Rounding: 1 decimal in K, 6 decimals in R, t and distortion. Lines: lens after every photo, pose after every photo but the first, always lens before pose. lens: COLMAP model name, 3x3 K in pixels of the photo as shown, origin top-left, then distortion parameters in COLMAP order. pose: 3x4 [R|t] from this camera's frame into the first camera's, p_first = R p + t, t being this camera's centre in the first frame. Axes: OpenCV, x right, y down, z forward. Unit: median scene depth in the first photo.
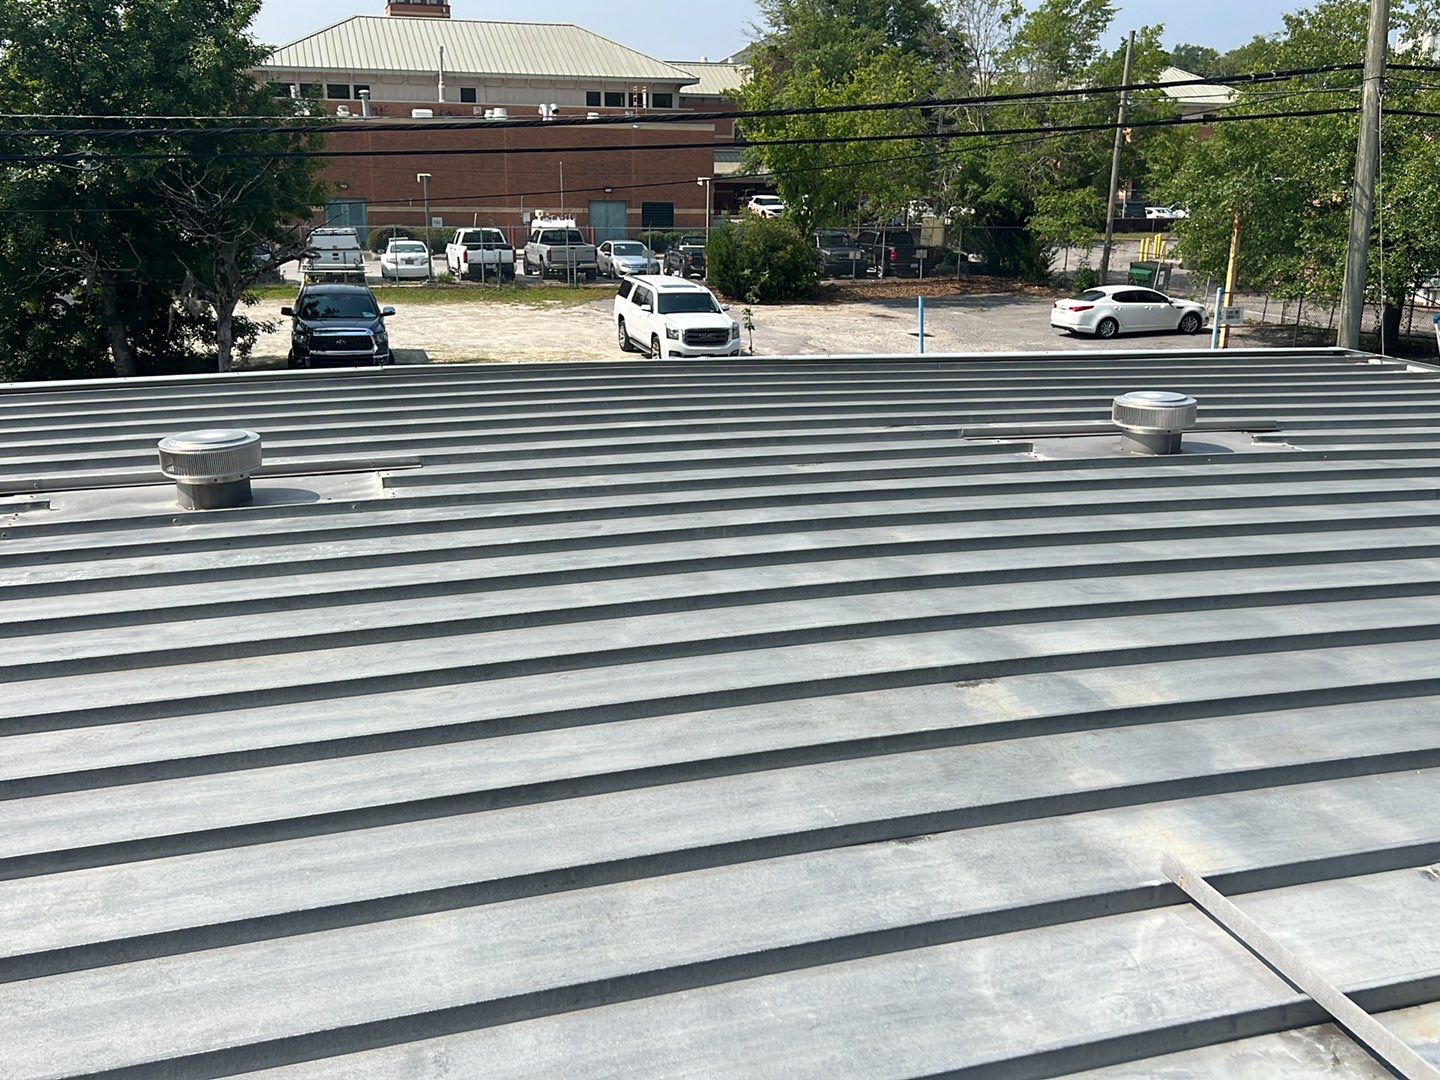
lens RADIAL K [[1392.6, 0, 720.0], [0, 1392.6, 540.0], [0, 0, 1]] dist [0.078215, -0.008331]
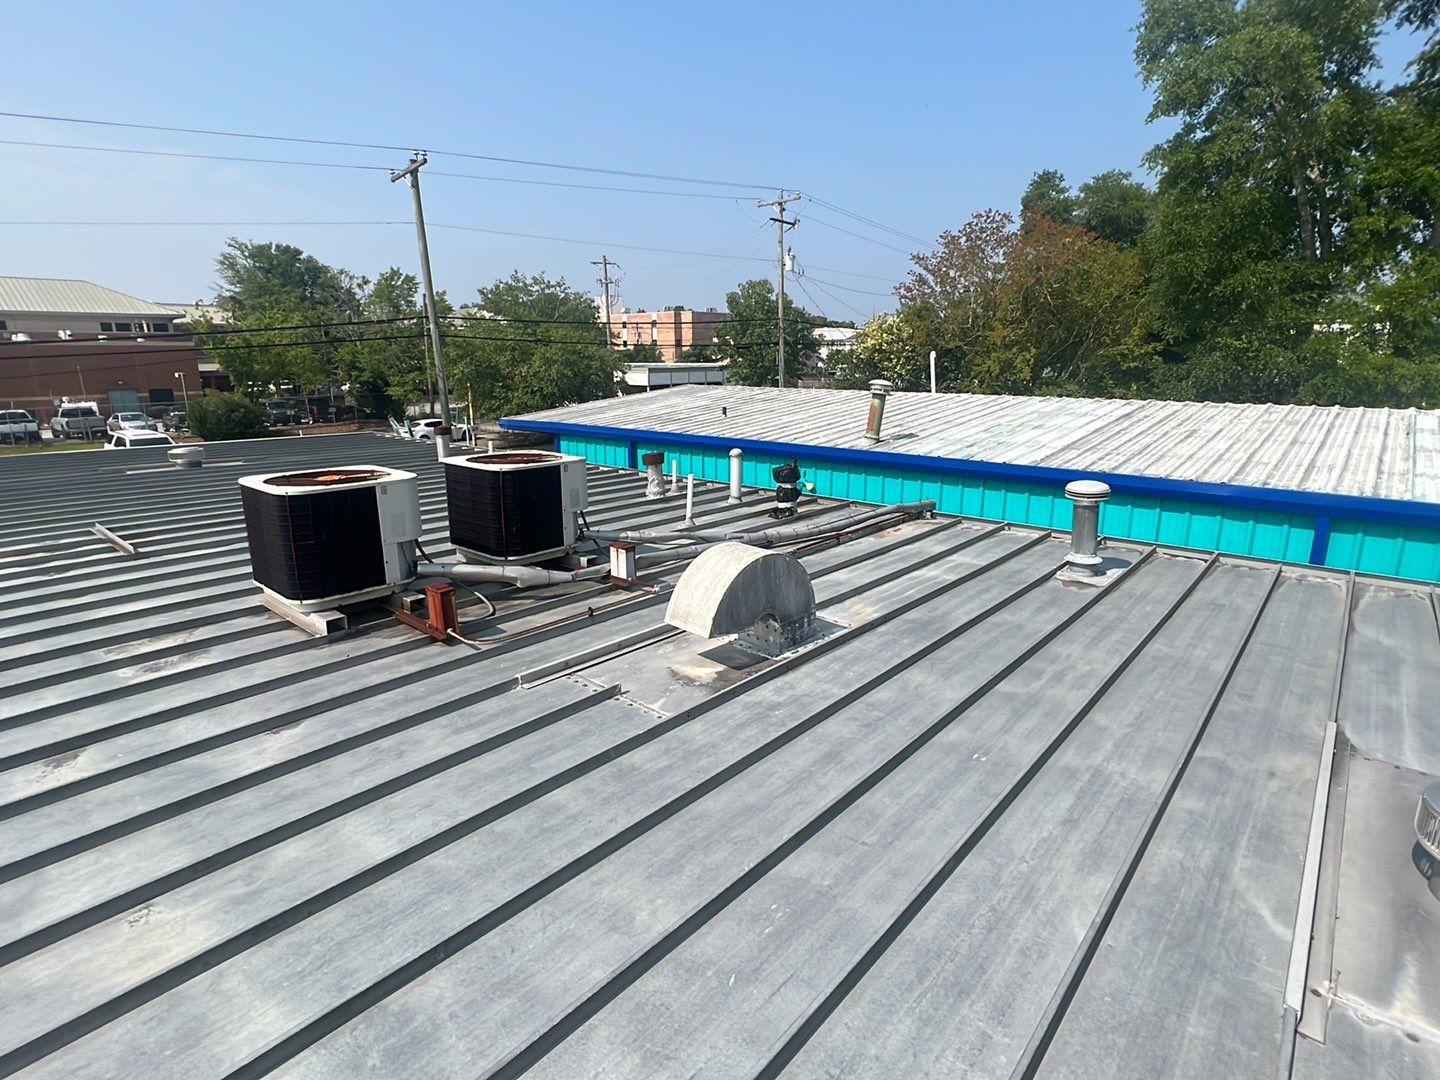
lens RADIAL K [[748.9, 0, 715.0], [0, 748.9, 534.9], [0, 0, 1]] dist [-0.000588, 0.001112]
pose [[0.853676, -0.143261, 0.500712, 0.053702], [0.159074, 0.987203, 0.011245, 0.023223], [-0.495915, 0.070051, 0.865541, -0.075342]]
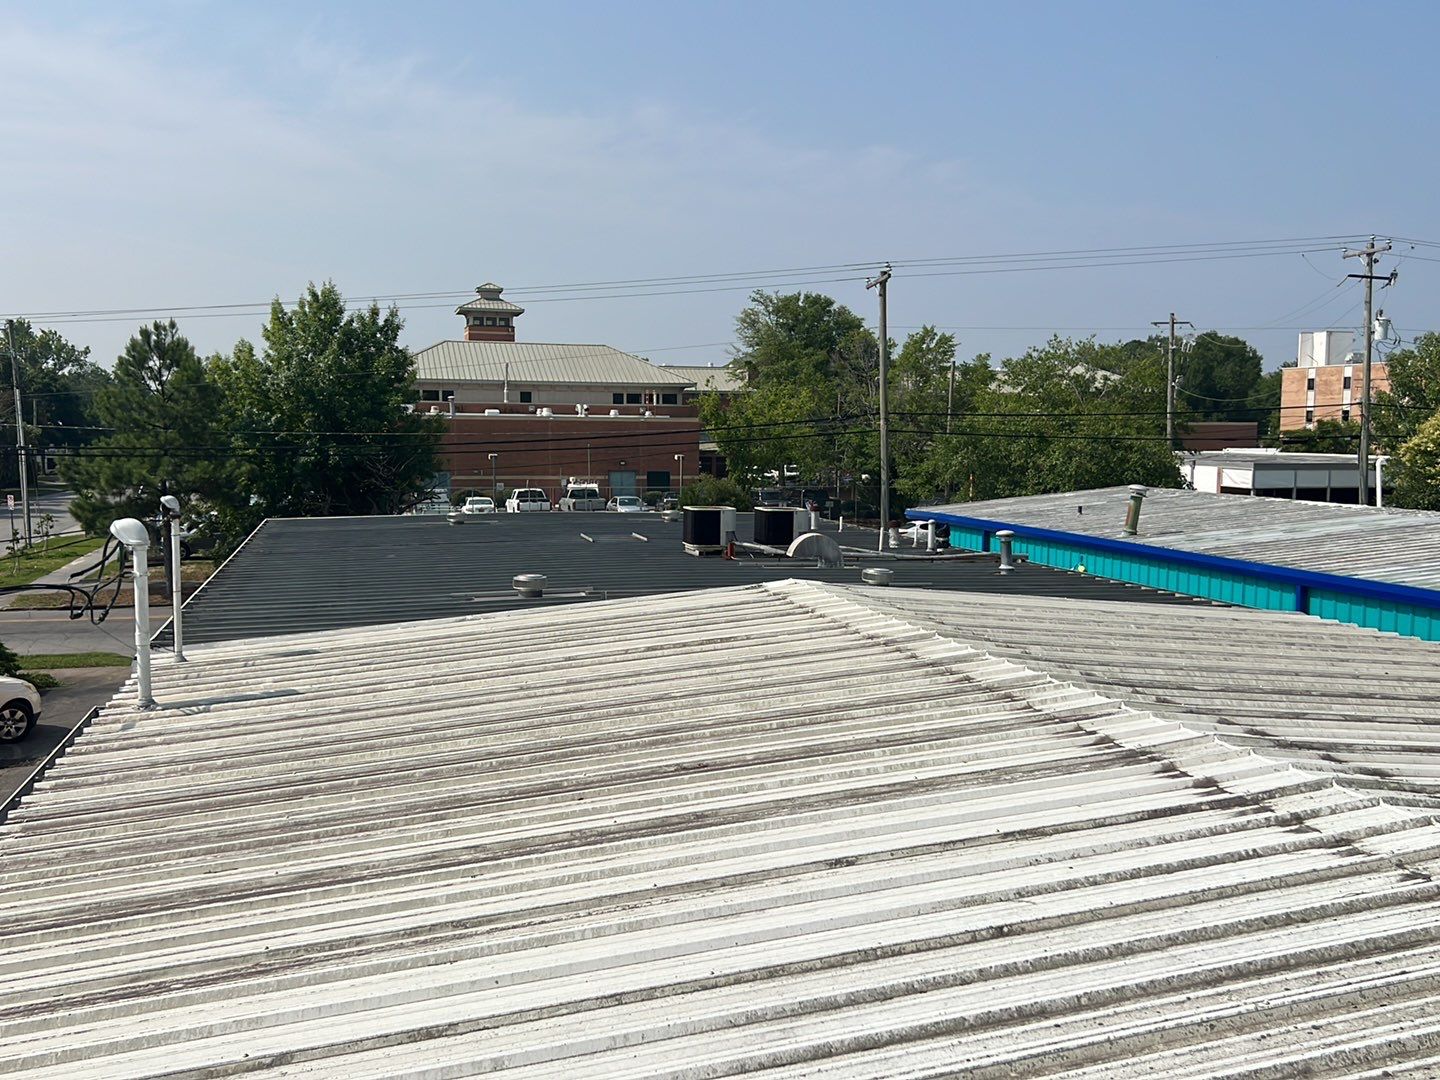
lens RADIAL K [[1392.6, 0, 720.0], [0, 1392.6, 540.0], [0, 0, 1]] dist [0.078215, -0.008331]
pose [[0.999309, -0.005676, -0.036731, 0.077494], [-0.001347, 0.982089, -0.188412, 0.099300], [0.037143, 0.188331, 0.981403, -0.393855]]
